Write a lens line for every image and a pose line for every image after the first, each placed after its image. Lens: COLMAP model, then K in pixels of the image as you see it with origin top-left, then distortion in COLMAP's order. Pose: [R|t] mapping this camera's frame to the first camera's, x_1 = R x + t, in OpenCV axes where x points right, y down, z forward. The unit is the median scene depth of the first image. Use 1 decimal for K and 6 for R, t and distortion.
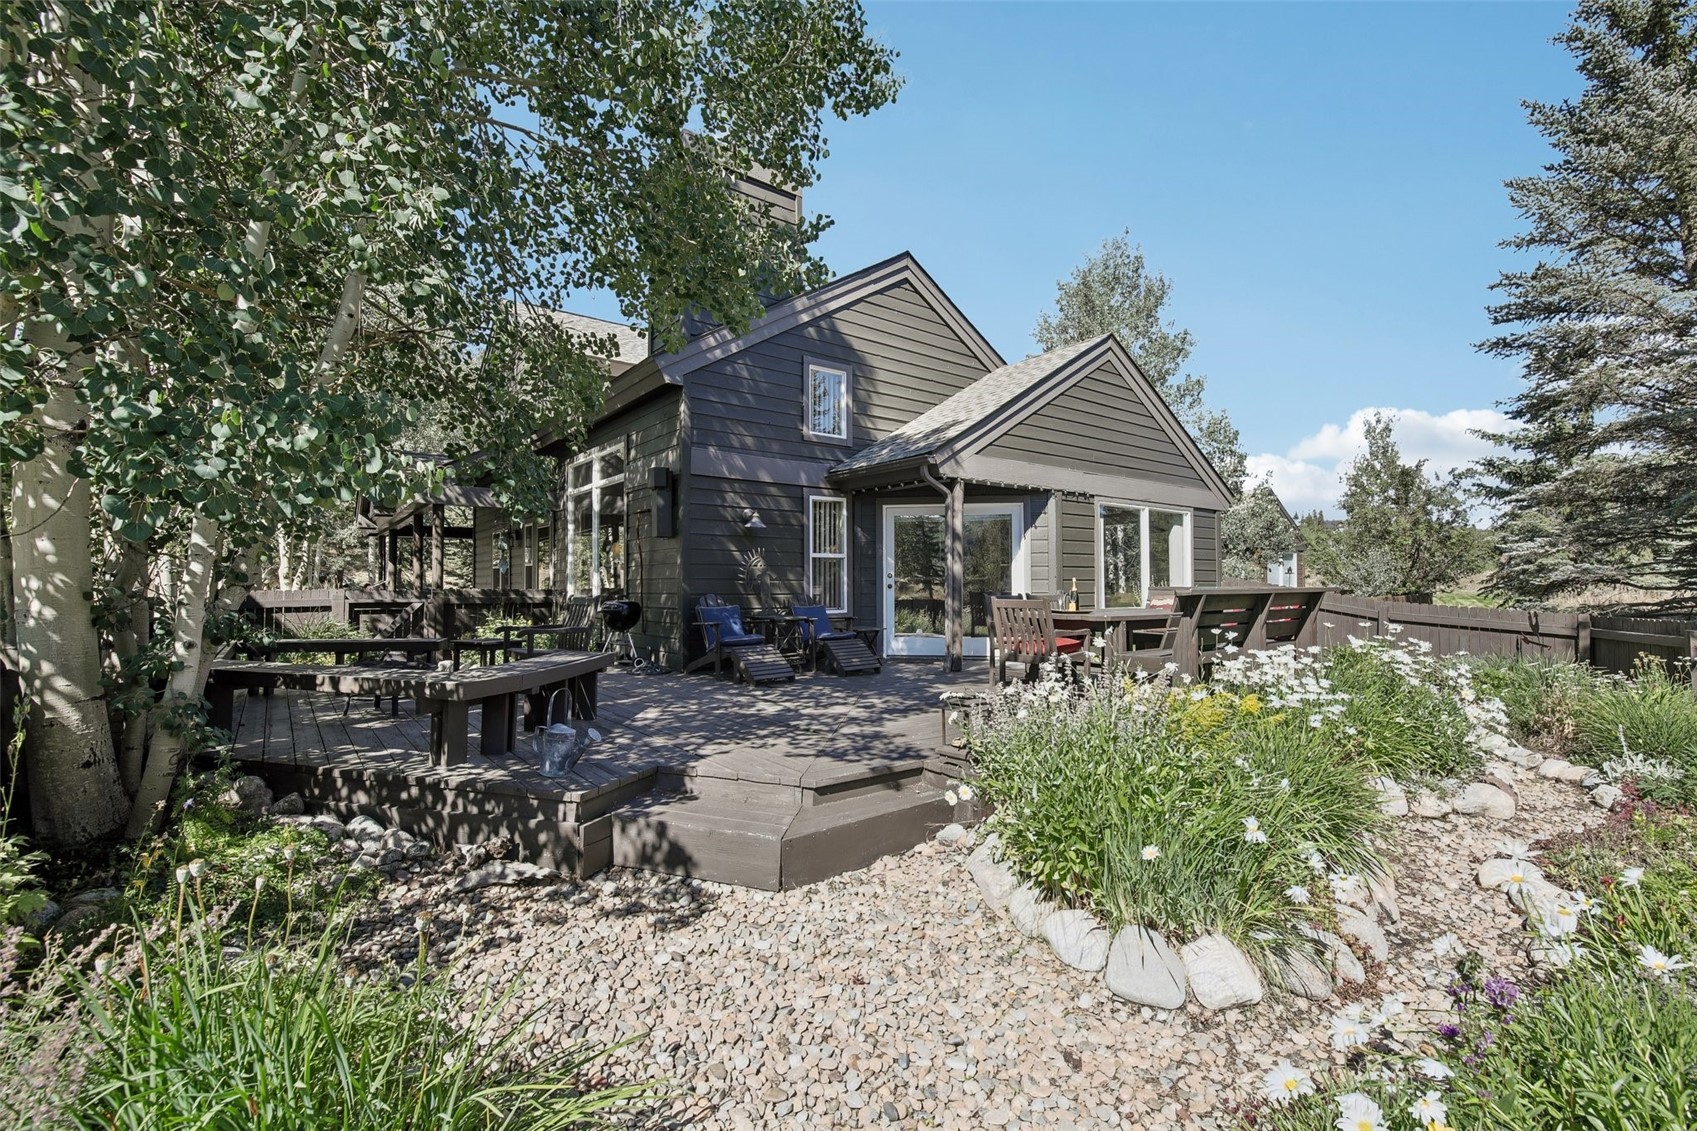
lens RADIAL K [[735.8, 0, 838.1], [0, 735.8, 565.9], [0, 0, 1]] dist [-0.006818, -0.006906]
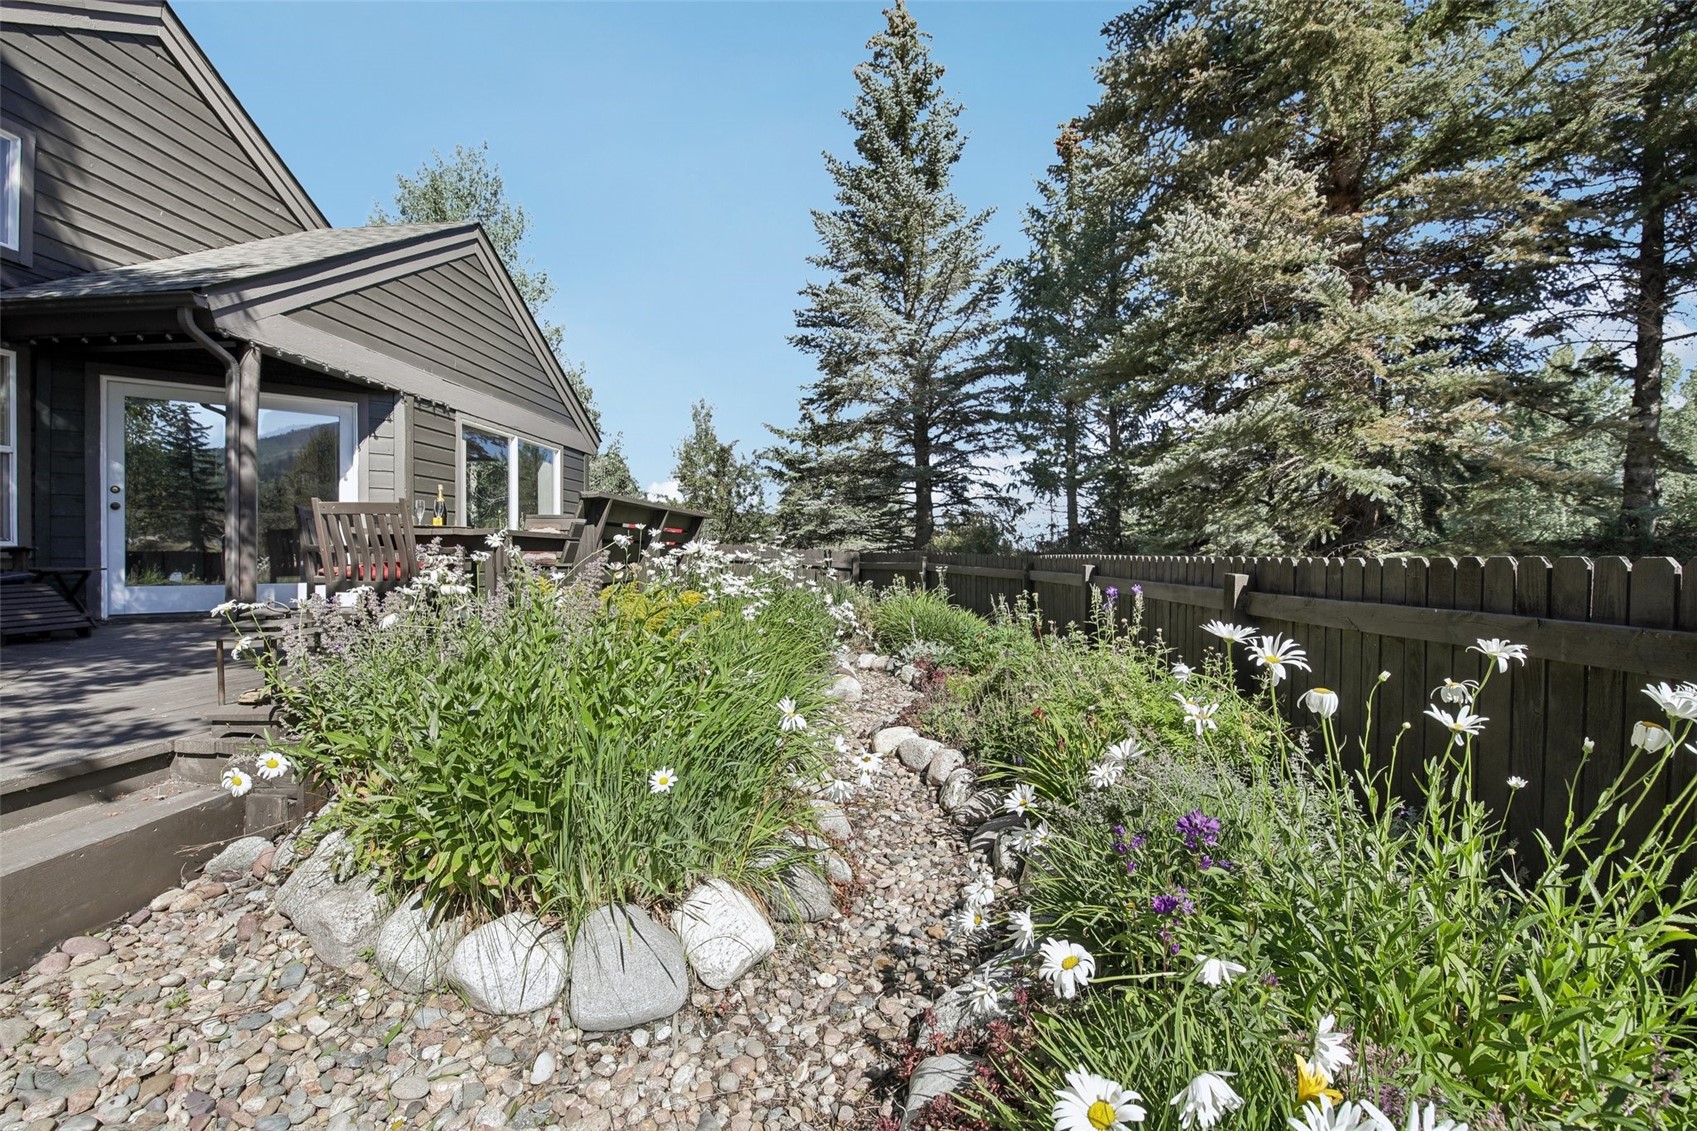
lens RADIAL K [[735.8, 0, 848.0], [0, 735.8, 563.4], [0, 0, 1]] dist [-0.006818, -0.006906]
pose [[0.659521, -0.004760, 0.751671, 0.018936], [-0.023132, 0.999378, 0.026625, 0.049612], [-0.751330, -0.034948, 0.659001, 0.126428]]
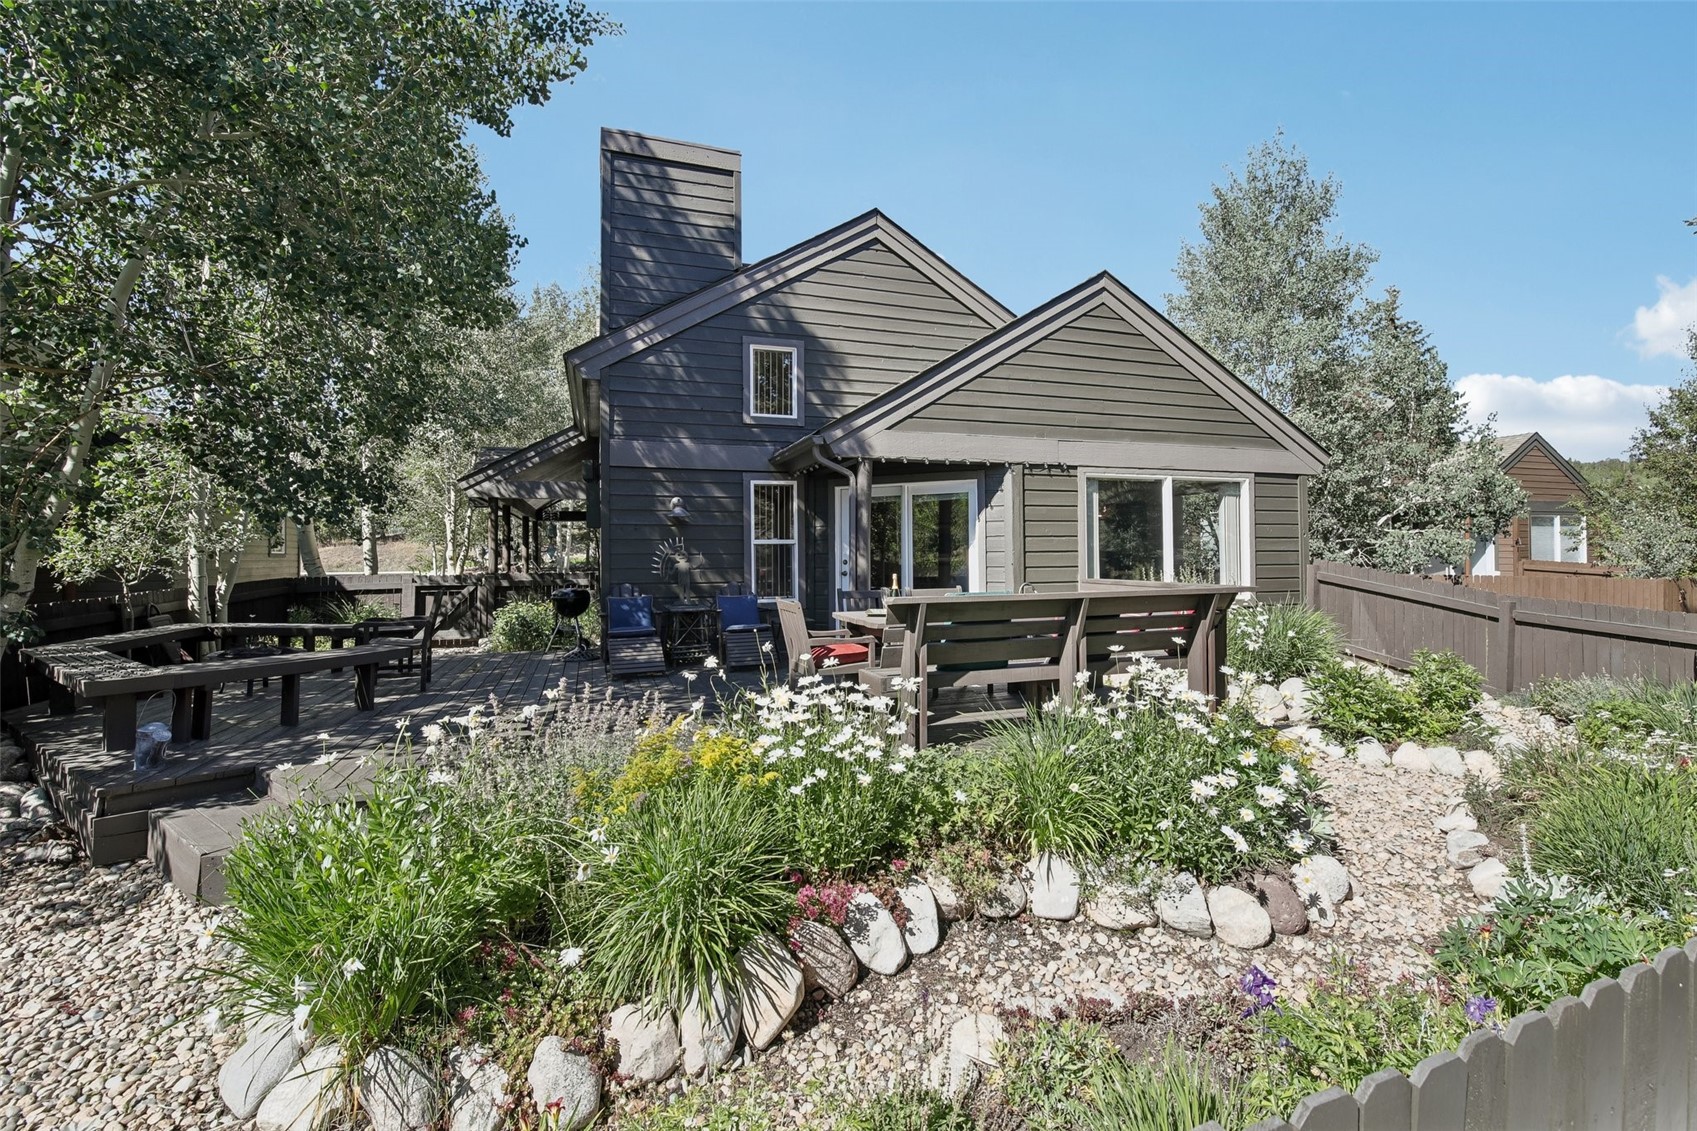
lens RADIAL K [[735.8, 0, 833.9], [0, 735.8, 548.0], [0, 0, 1]] dist [-0.006818, -0.006906]
pose [[0.948517, -0.009108, -0.316594, 0.389314], [0.014982, 0.999758, 0.016123, -0.022004], [0.316371, -0.020036, 0.948424, 0.118917]]
